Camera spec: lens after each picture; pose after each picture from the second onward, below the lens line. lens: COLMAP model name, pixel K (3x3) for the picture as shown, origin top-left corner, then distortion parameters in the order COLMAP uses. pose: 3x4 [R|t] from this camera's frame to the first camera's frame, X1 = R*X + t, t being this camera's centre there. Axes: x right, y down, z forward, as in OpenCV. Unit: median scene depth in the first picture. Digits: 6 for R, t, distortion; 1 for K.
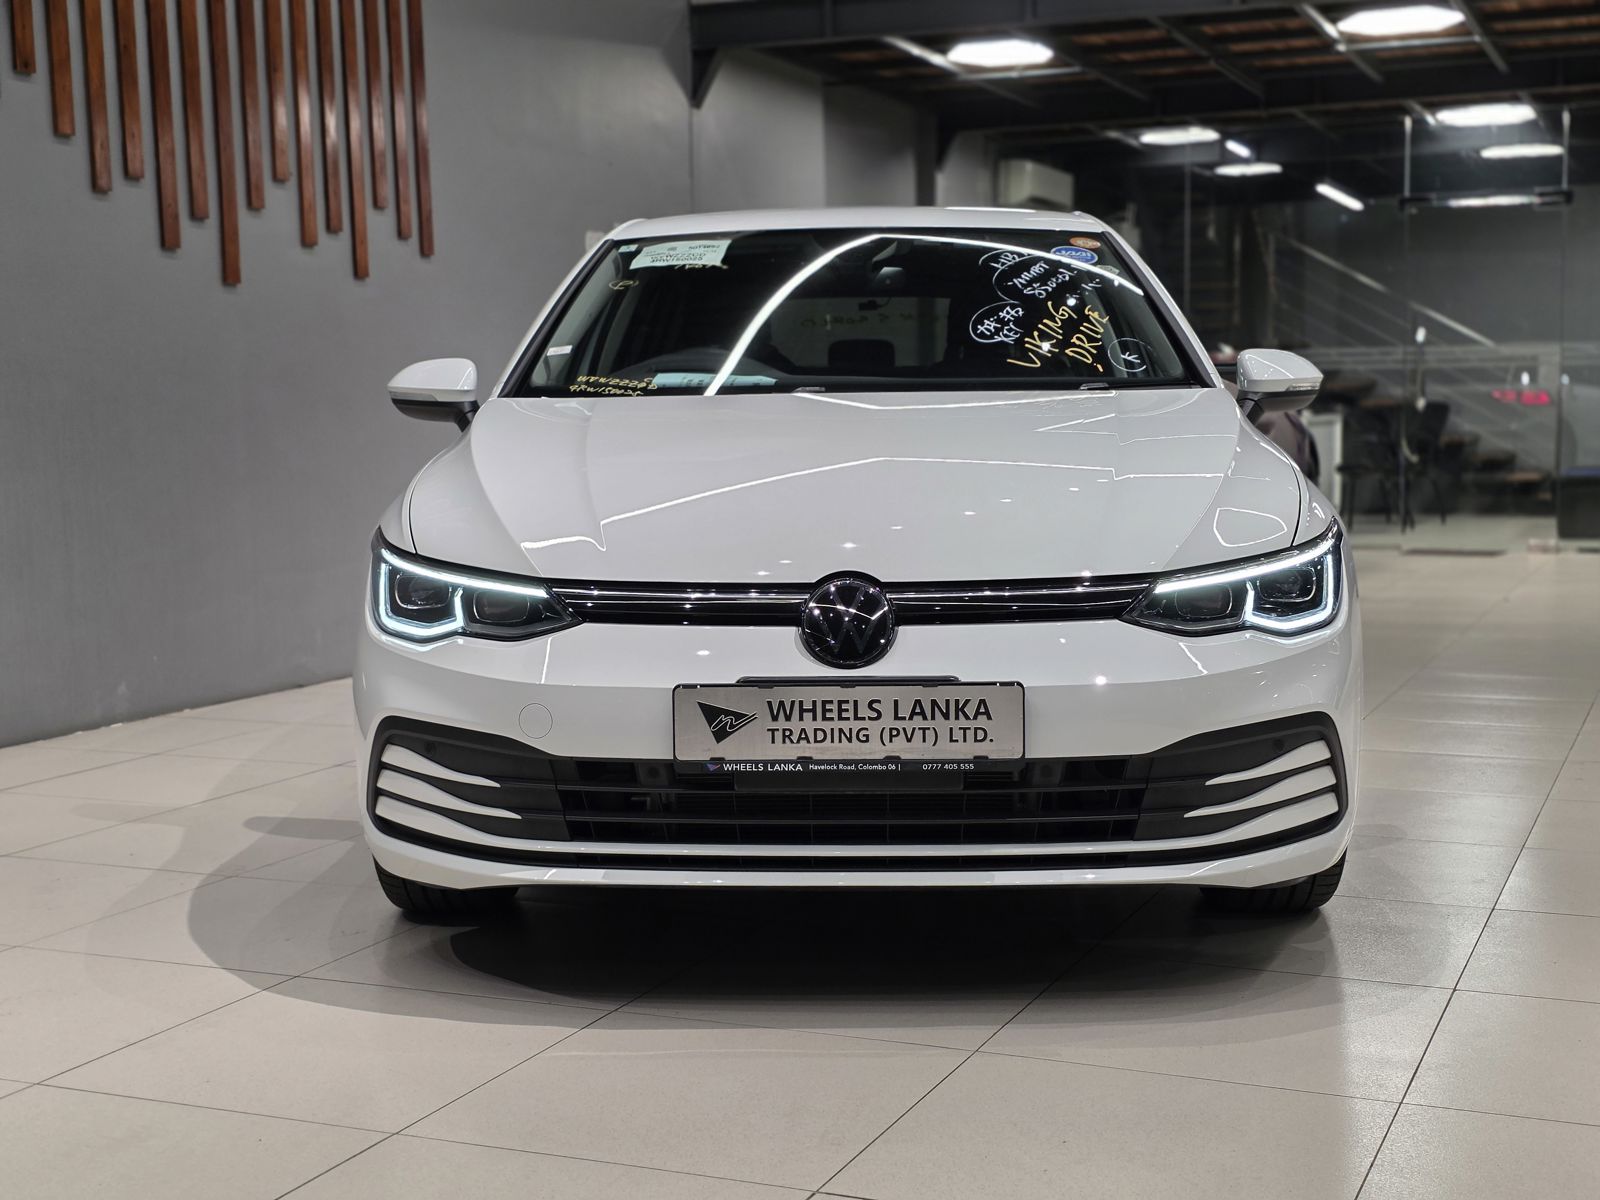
lens RADIAL K [[2130.7, 0, 800.0], [0, 2130.7, 600.0], [0, 0, 1]] dist [0.063793, -0.013683]
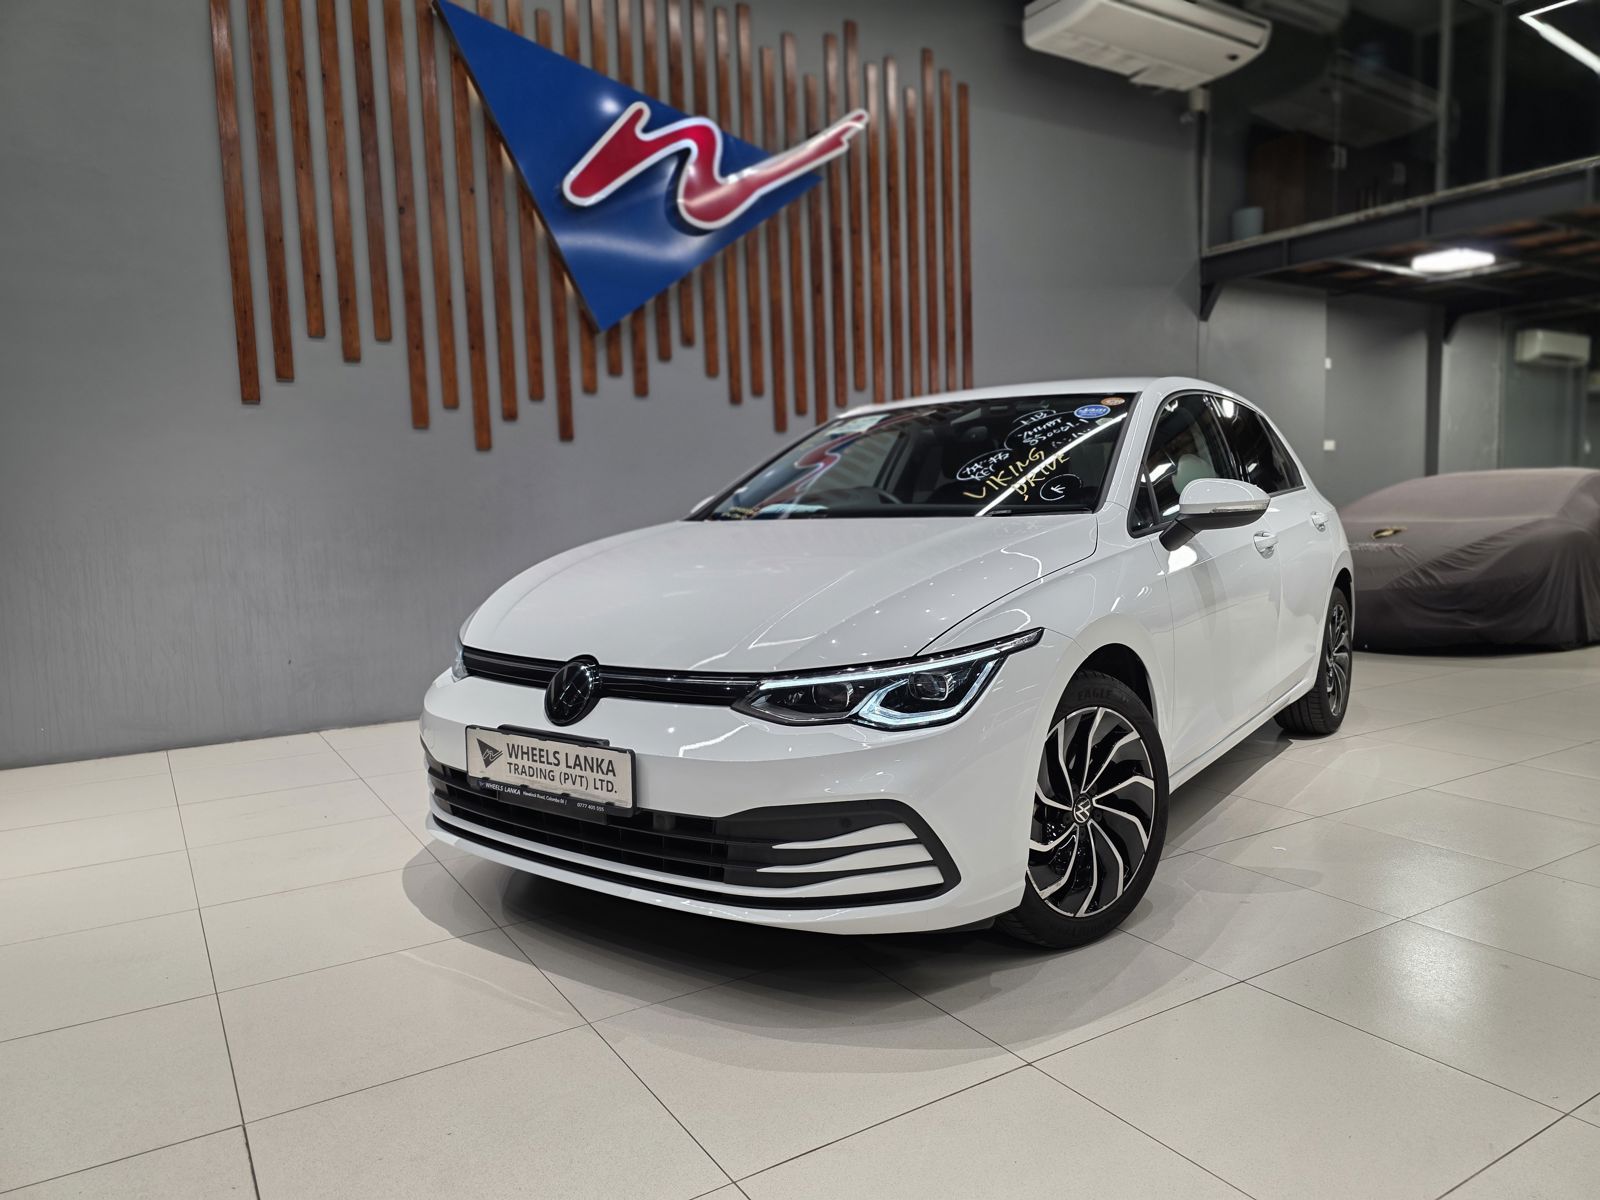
lens RADIAL K [[1102.0, 0, 800.0], [0, 1102.0, 600.0], [0, 0, 1]] dist [0.029609, -0.004767]
pose [[0.834396, 0.040490, -0.549676, 0.484672], [-0.040118, 0.999114, 0.012698, -0.058144], [0.549703, 0.011457, 0.835281, 0.420242]]
